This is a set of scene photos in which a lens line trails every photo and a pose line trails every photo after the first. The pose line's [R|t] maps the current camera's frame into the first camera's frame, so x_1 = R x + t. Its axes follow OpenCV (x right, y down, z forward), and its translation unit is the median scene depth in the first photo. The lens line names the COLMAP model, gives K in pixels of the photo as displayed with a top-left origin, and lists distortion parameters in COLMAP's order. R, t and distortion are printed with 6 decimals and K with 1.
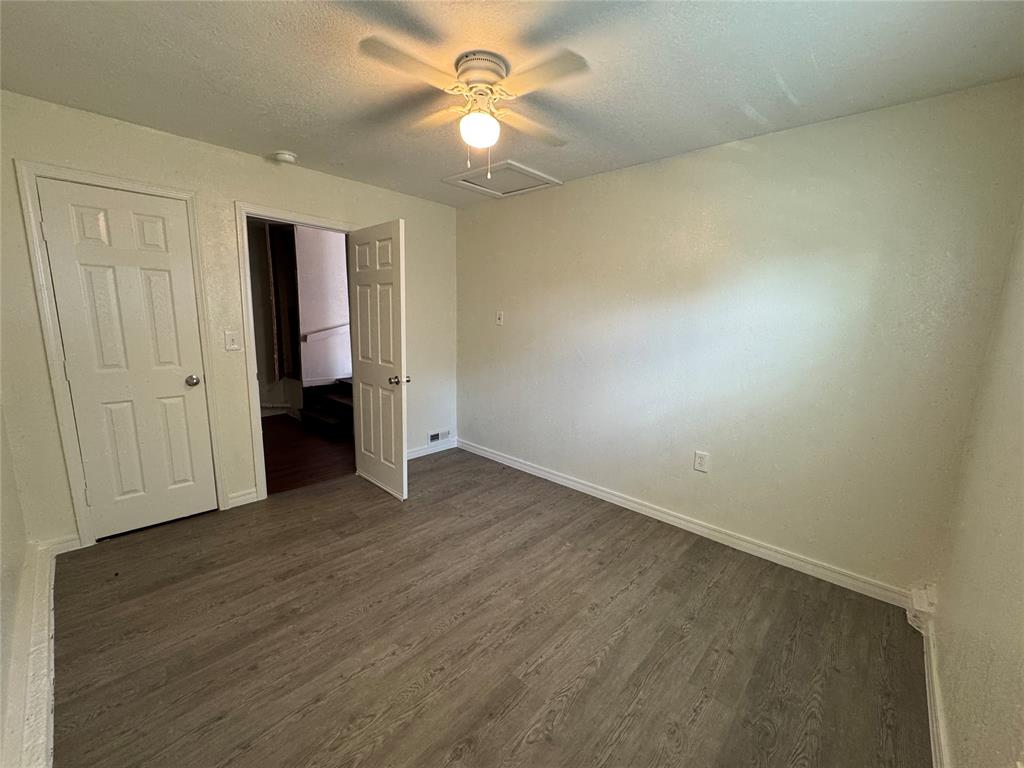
lens RADIAL K [[407.4, 0, 508.3], [0, 407.4, 390.6], [0, 0, 1]] dist [0.001148, 0.000218]
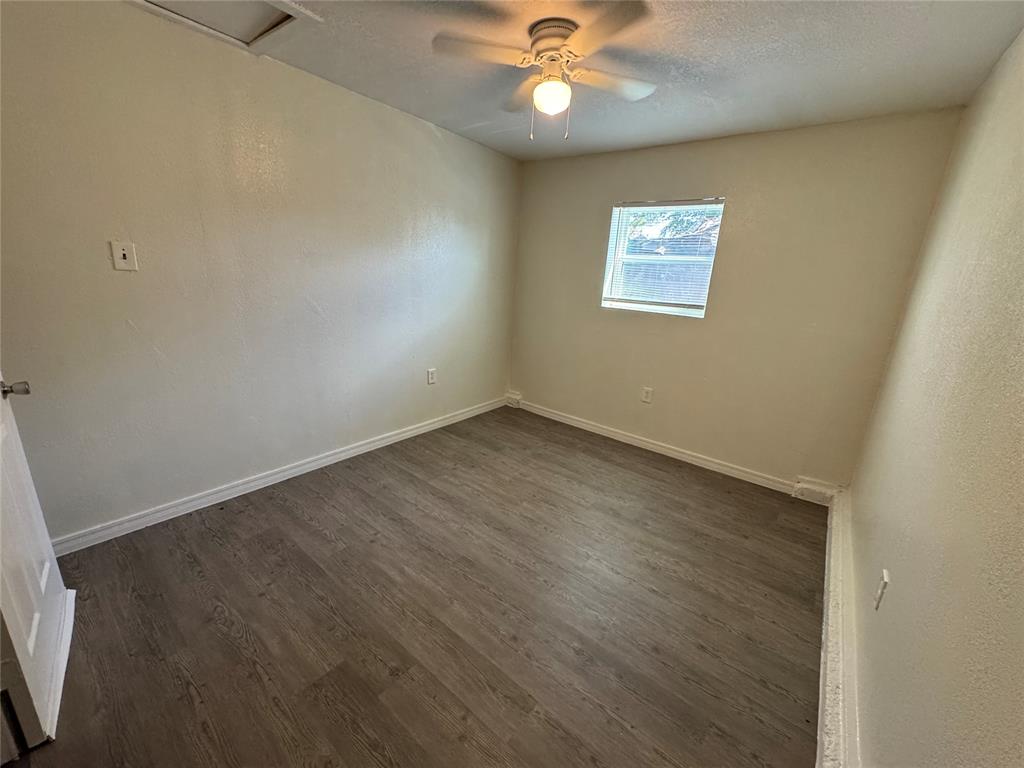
lens RADIAL K [[407.4, 0, 515.1], [0, 407.4, 391.5], [0, 0, 1]] dist [0.001148, 0.000218]
pose [[-0.086338, -0.314030, 0.945479, -0.866395], [0.117536, 0.939185, 0.322672, -0.185589], [-0.989308, 0.138987, -0.044177, 0.835370]]
